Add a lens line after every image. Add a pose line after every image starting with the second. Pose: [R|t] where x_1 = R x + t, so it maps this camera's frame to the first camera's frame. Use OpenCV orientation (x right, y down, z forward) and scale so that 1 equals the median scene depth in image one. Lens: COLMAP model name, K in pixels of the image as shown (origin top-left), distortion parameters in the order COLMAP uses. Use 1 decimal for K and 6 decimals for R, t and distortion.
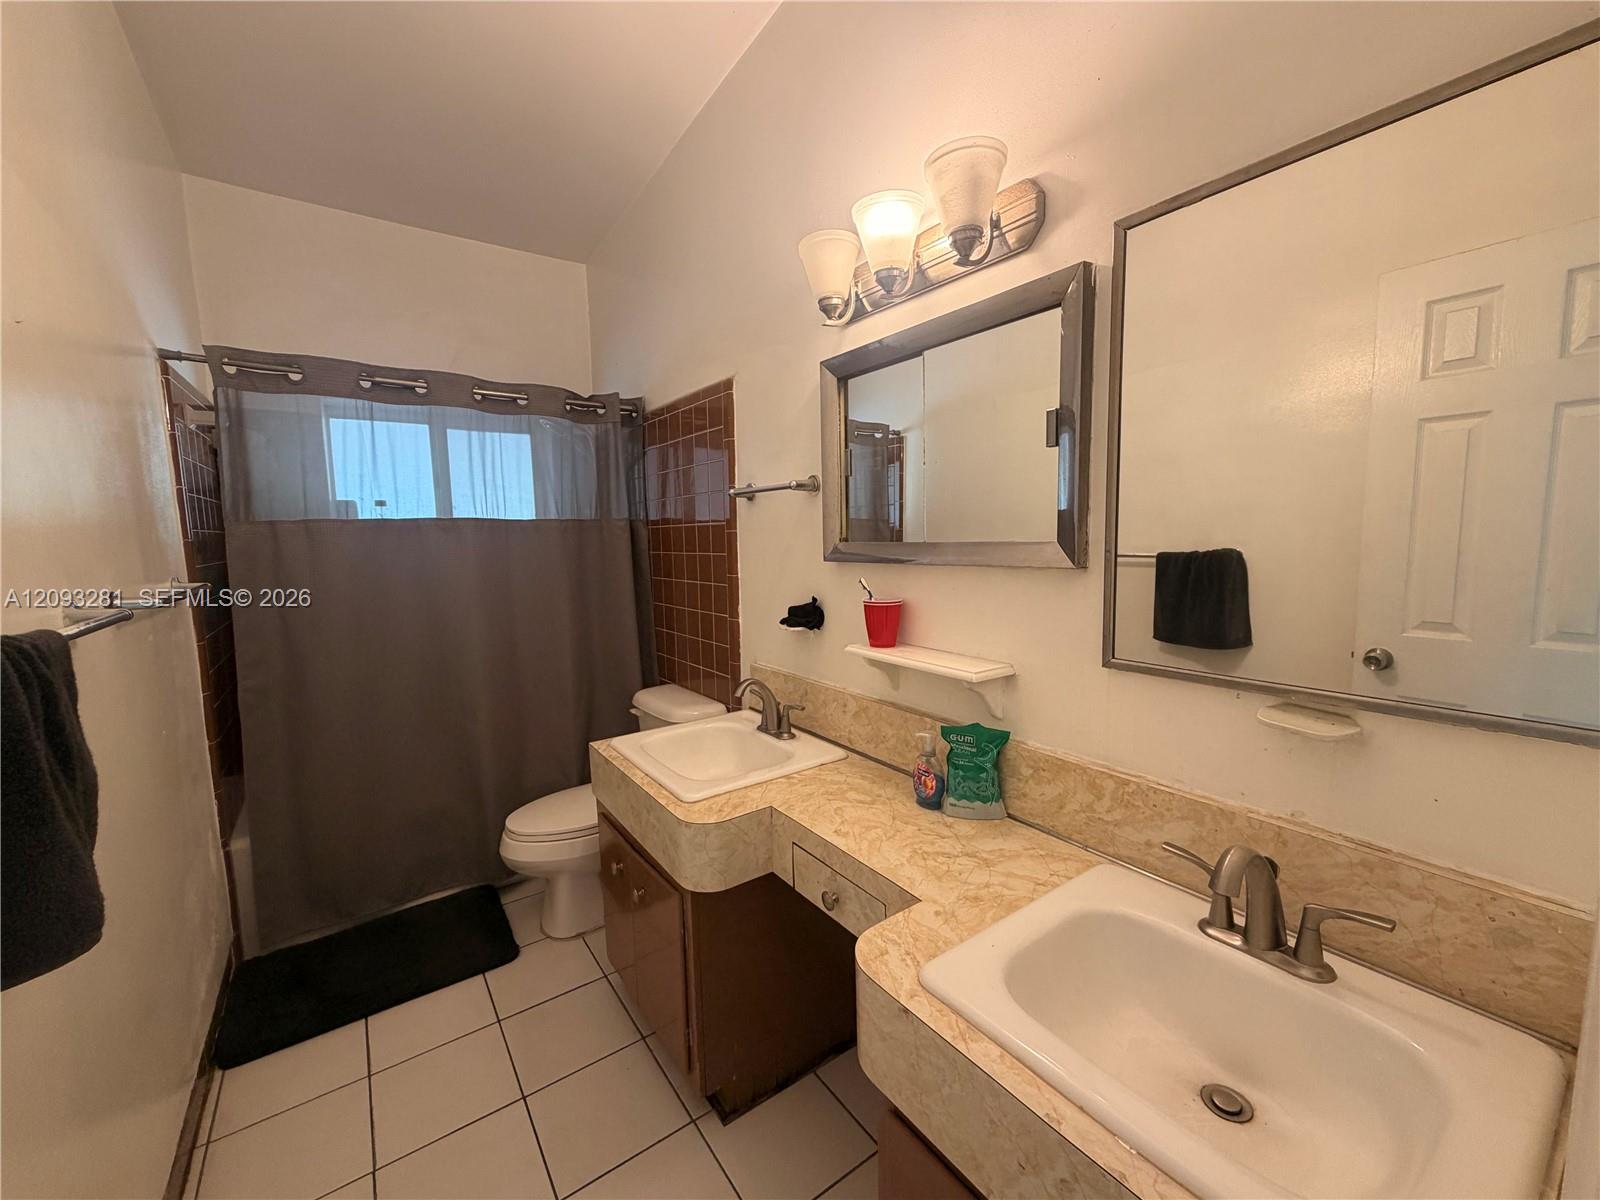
lens RADIAL K [[639.2, 0, 805.6], [0, 639.2, 603.0], [0, 0, 1]] dist [0.000418, 0.000590]
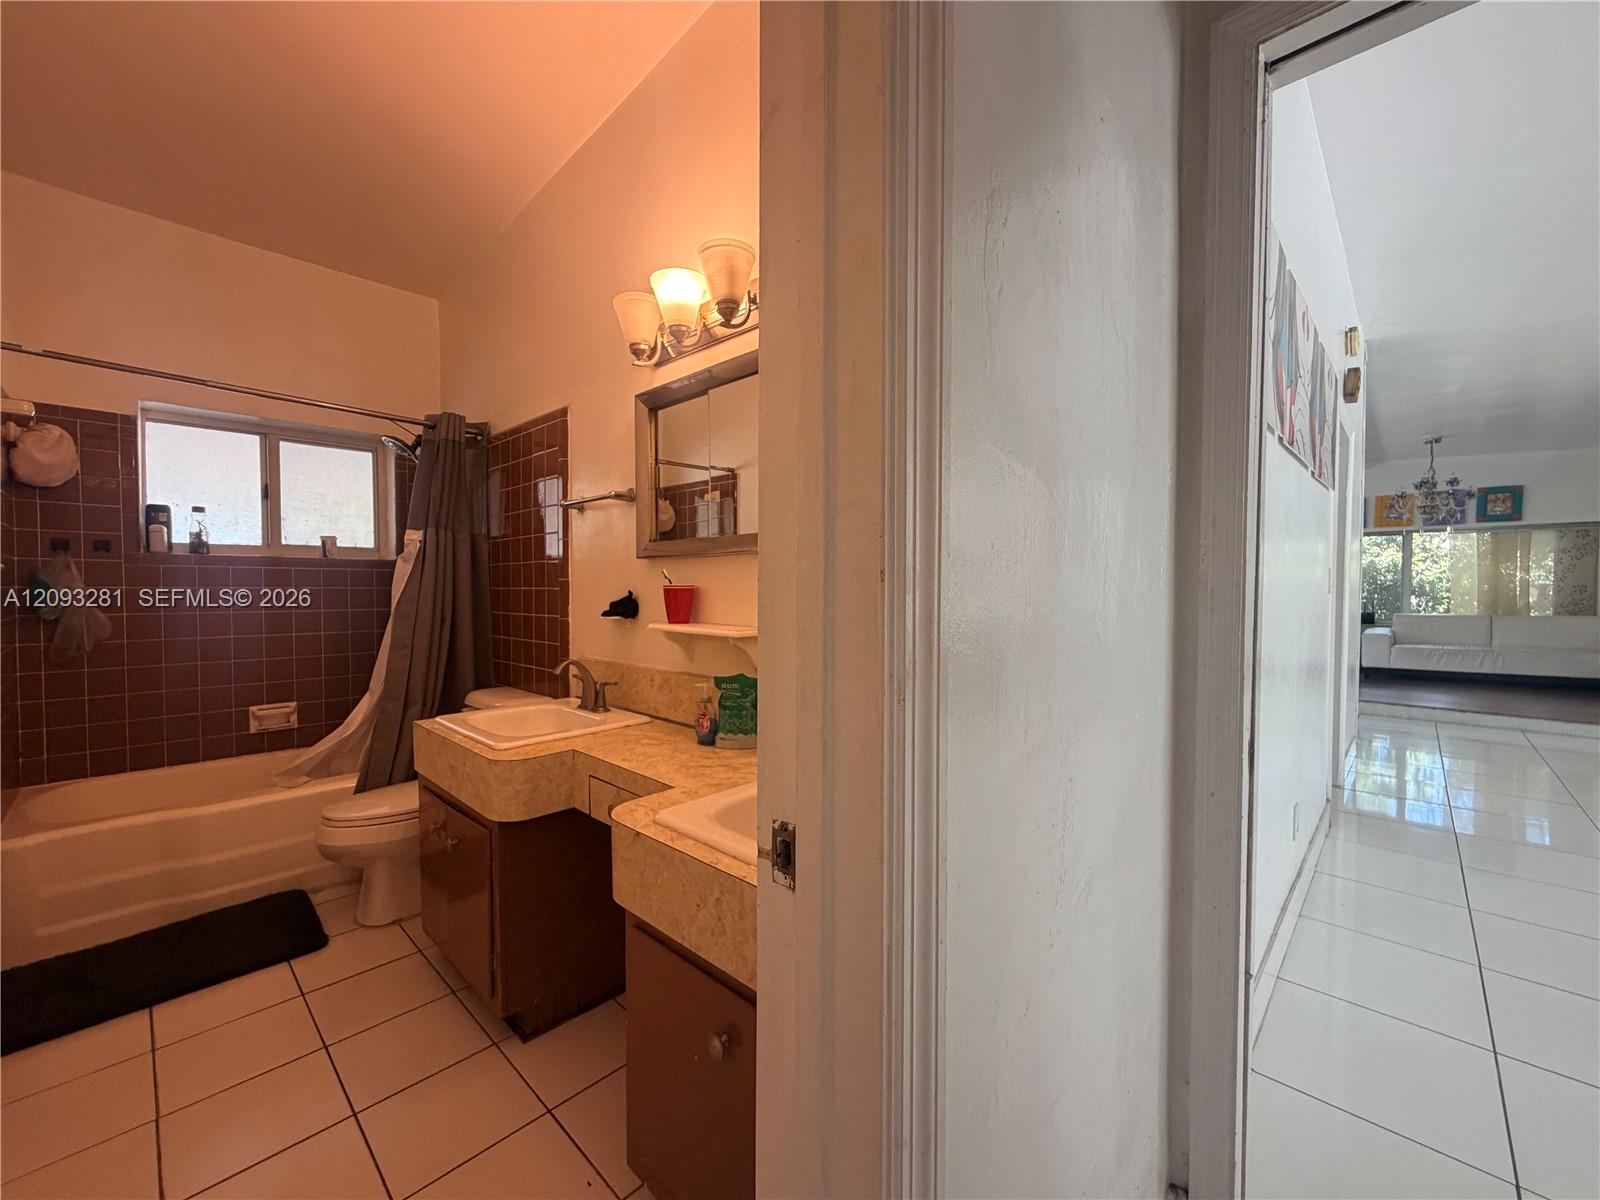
lens RADIAL K [[639.2, 0, 802.6], [0, 639.2, 603.9], [0, 0, 1]] dist [0.000418, 0.000590]
pose [[0.982135, 0.015501, 0.187536, 0.121710], [-0.000160, 0.996670, -0.081542, 0.128163], [-0.188175, 0.080055, 0.978867, -0.237230]]
